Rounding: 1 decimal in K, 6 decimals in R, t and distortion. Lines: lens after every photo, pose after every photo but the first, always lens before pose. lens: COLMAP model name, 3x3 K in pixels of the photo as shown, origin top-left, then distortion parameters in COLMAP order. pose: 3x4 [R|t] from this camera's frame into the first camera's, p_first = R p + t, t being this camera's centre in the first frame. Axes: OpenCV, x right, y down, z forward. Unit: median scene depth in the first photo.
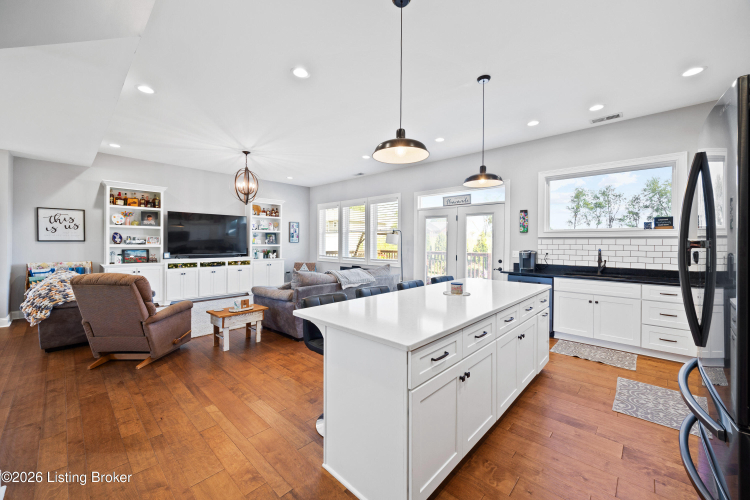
lens RADIAL K [[299.5, 0, 370.2], [0, 299.5, 243.4], [0, 0, 1]] dist [0.000464, 0.000348]
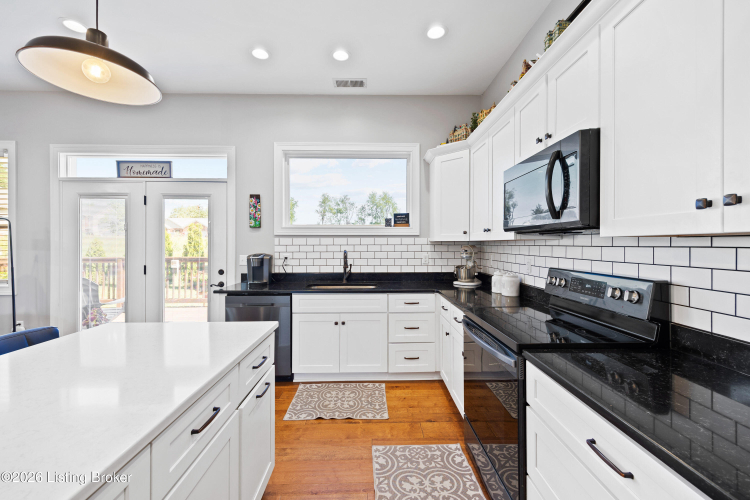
lens RADIAL K [[299.5, 0, 380.9], [0, 299.5, 246.0], [0, 0, 1]] dist [0.000464, 0.000348]
pose [[0.703962, -0.011578, 0.710144, 0.243029], [0.006697, 0.999931, 0.009664, 0.000579], [-0.710207, -0.002047, 0.703990, 0.337167]]
